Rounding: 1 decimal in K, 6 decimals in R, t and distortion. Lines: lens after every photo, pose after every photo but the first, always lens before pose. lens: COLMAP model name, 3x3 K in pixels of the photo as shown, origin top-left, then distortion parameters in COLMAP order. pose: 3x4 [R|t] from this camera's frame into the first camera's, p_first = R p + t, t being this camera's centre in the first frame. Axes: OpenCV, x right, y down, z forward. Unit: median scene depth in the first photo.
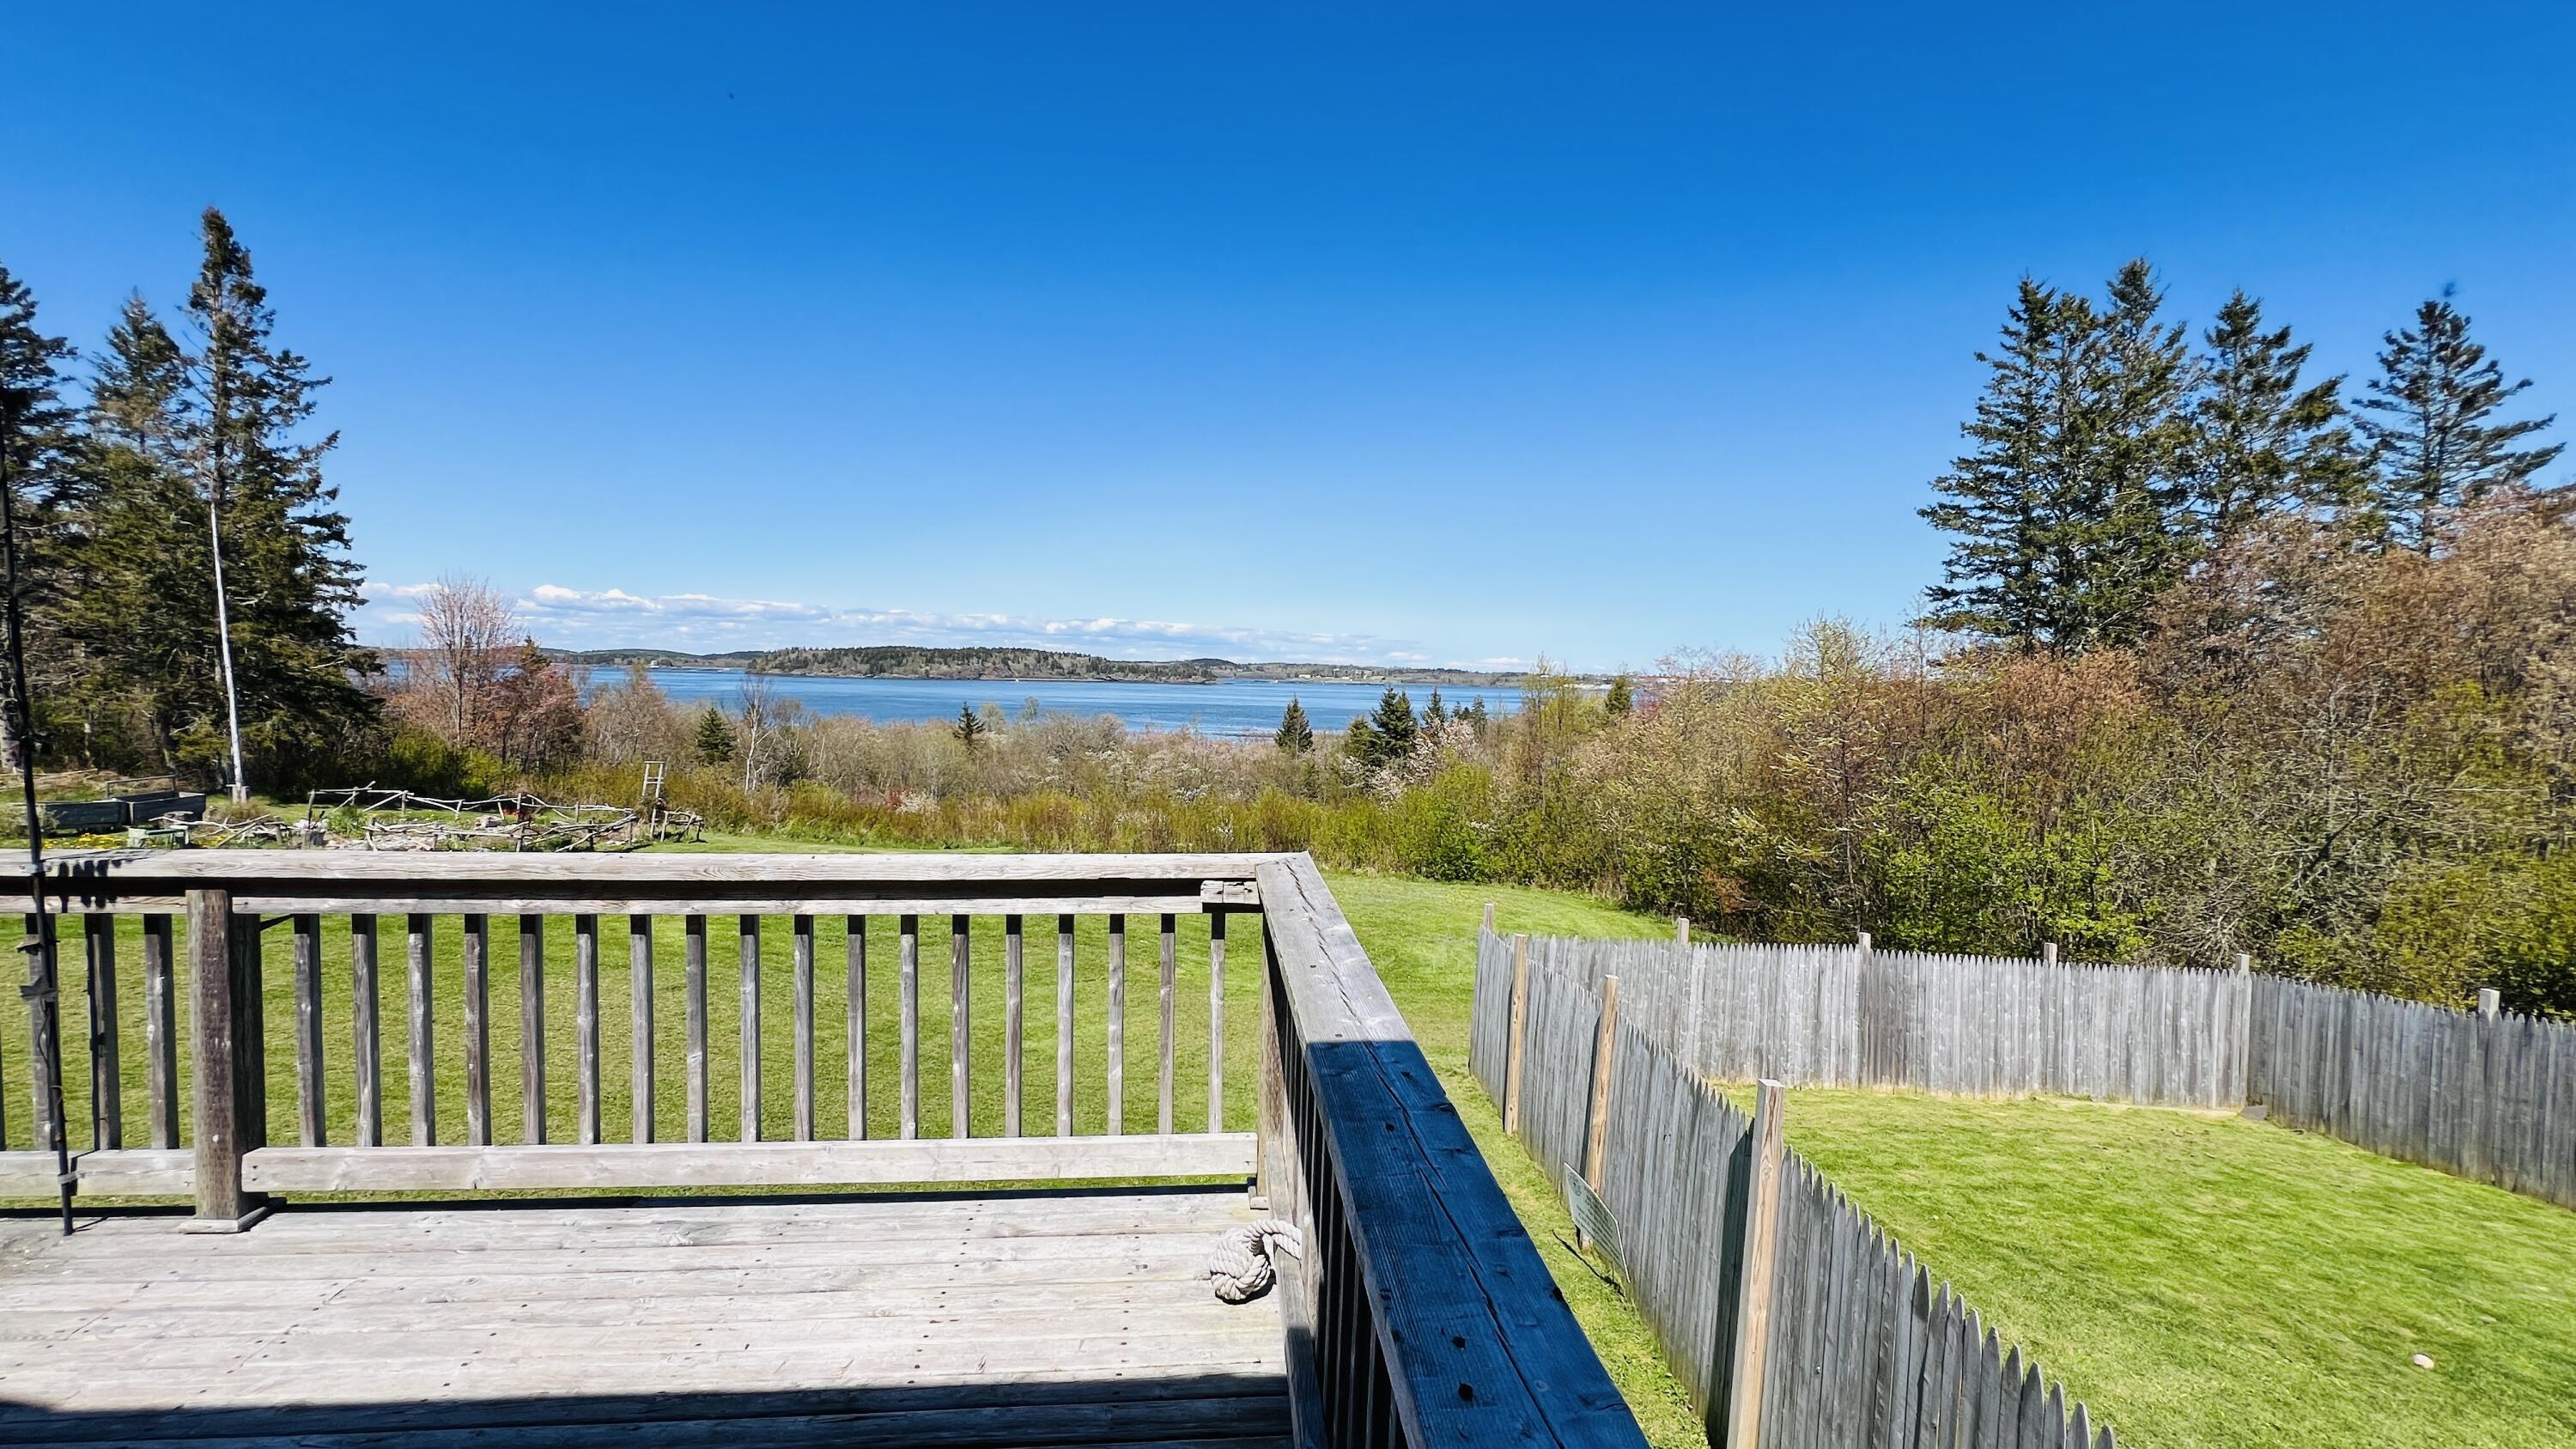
lens RADIAL K [[1047.2, 0, 1288.0], [0, 1047.2, 724.5], [0, 0, 1]] dist [0.002248, 0.000118]
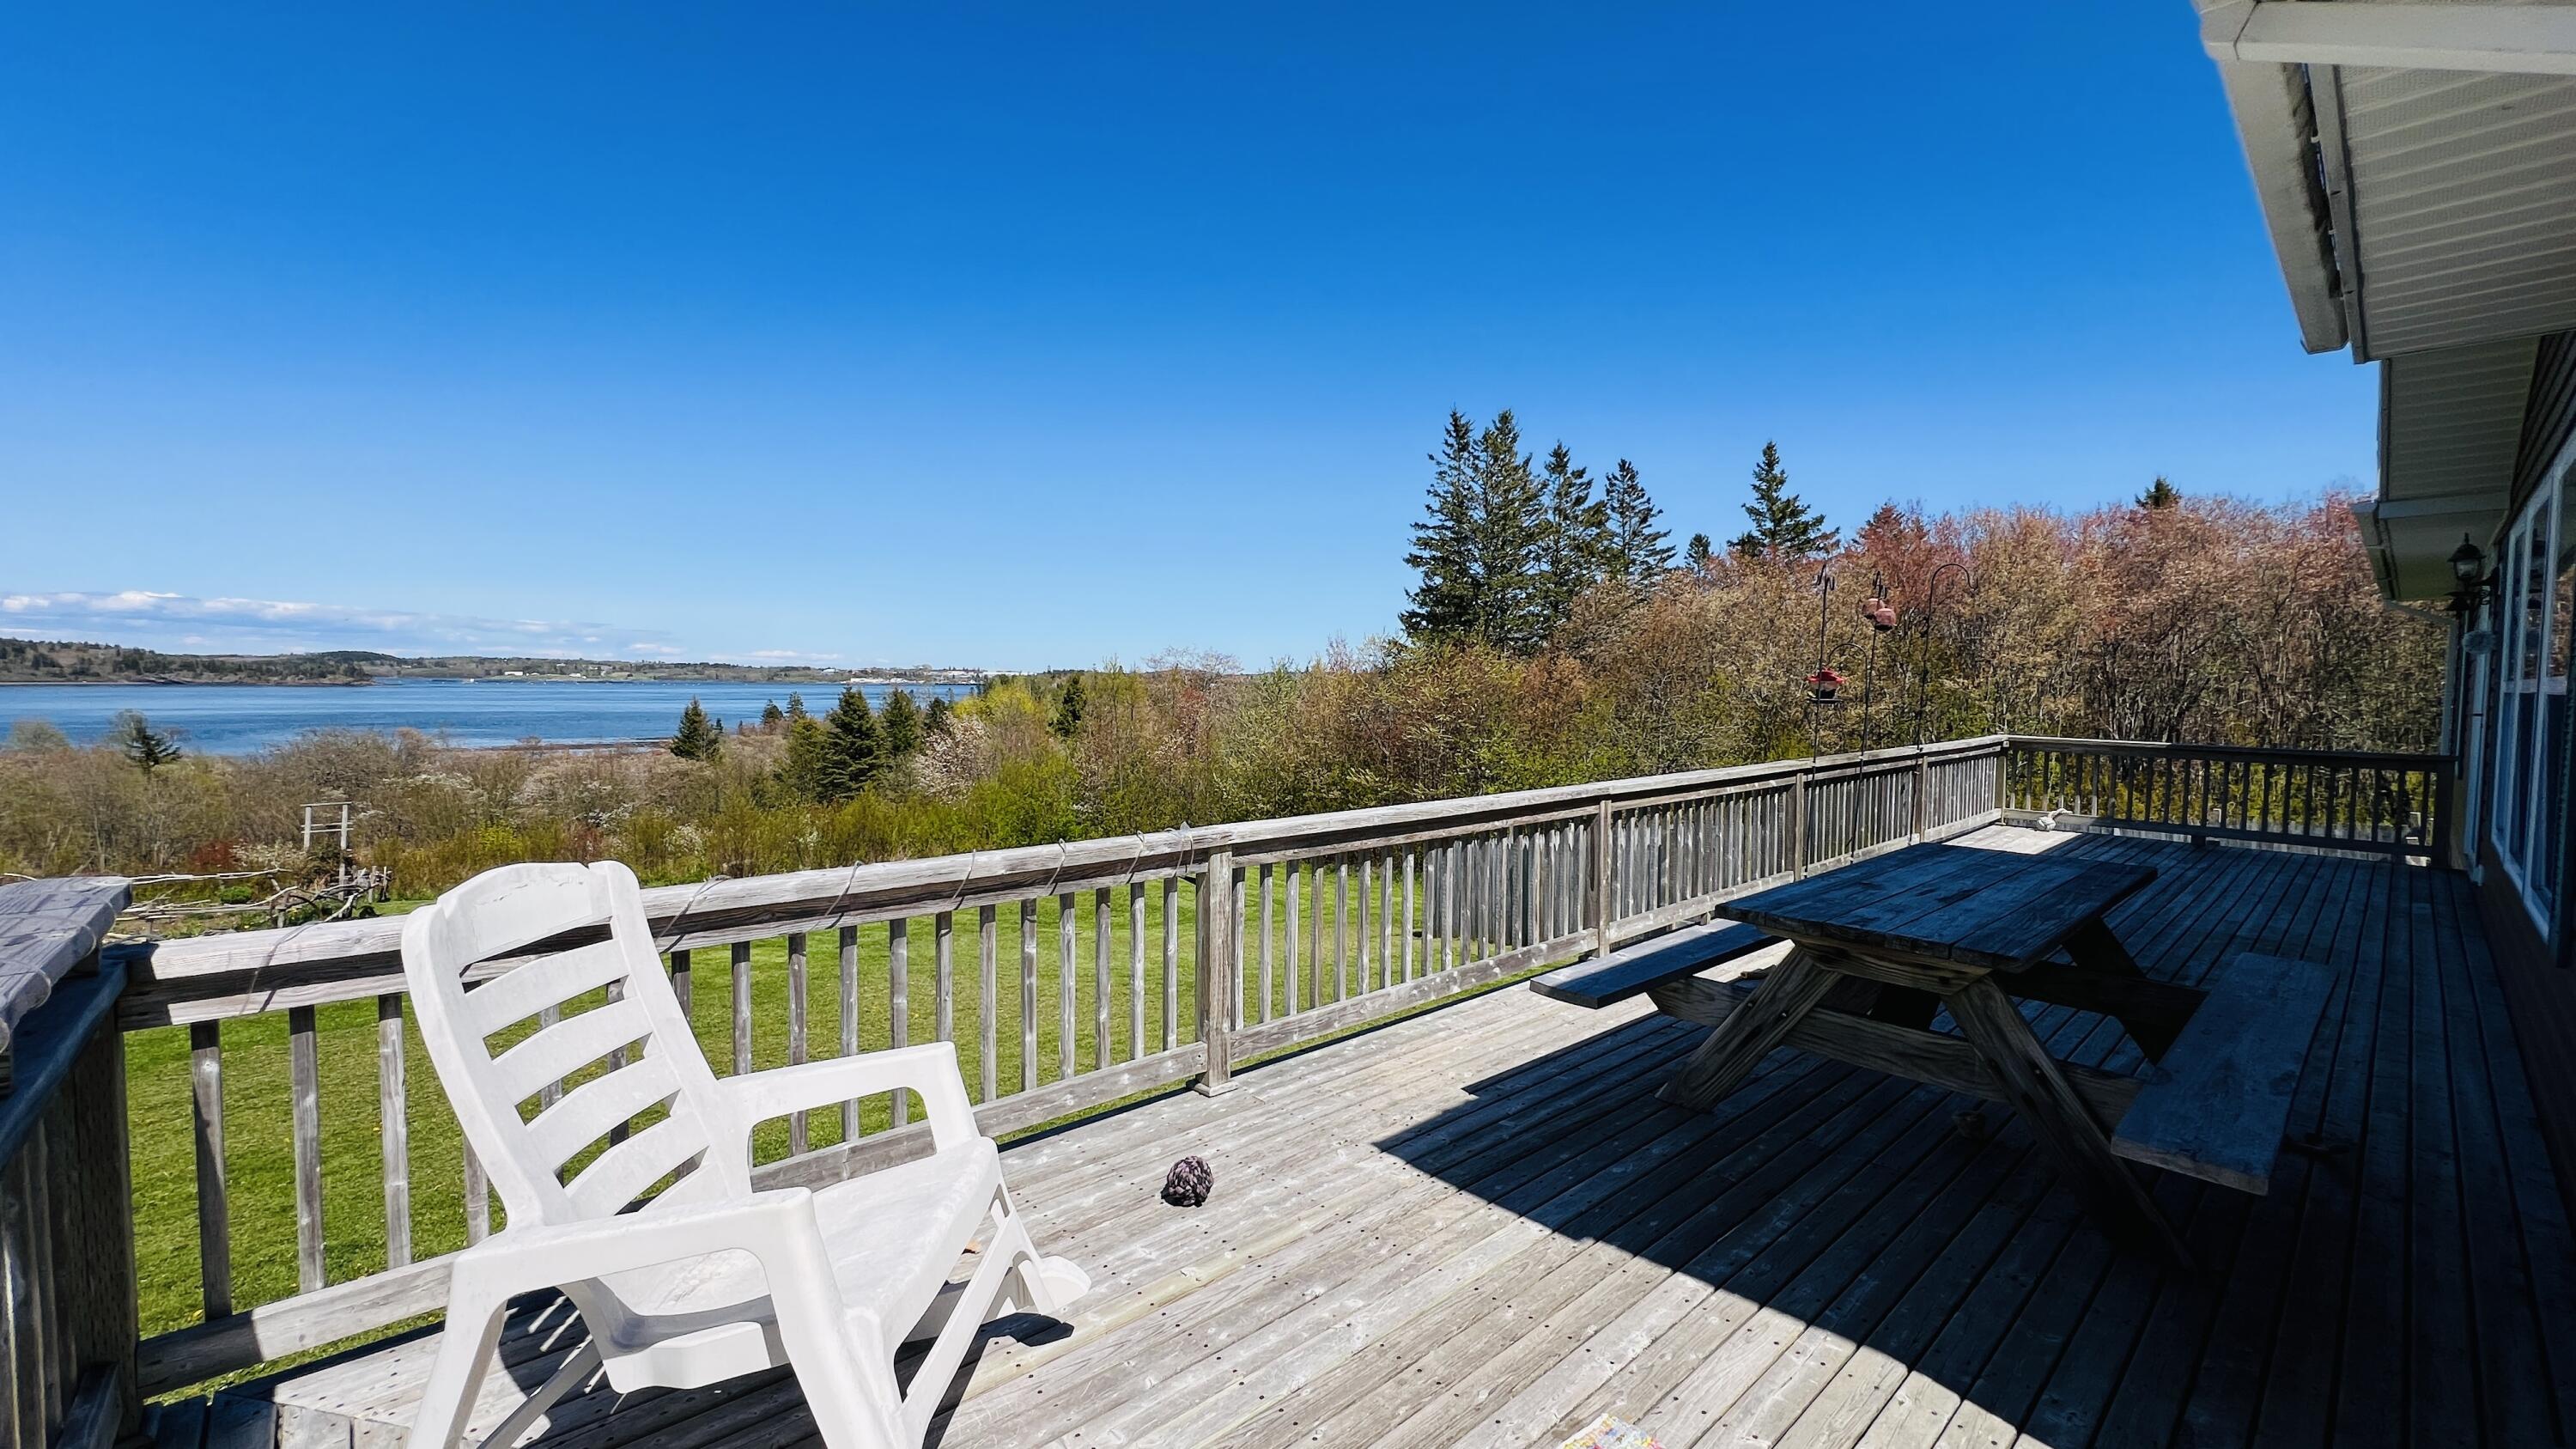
lens RADIAL K [[1047.2, 0, 1288.0], [0, 1047.2, 724.5], [0, 0, 1]] dist [0.002248, 0.000118]
pose [[0.784756, -0.042610, 0.618338, -0.151282], [0.038324, 0.999061, 0.020208, -0.003063], [-0.618619, 0.007839, 0.785652, -0.013799]]
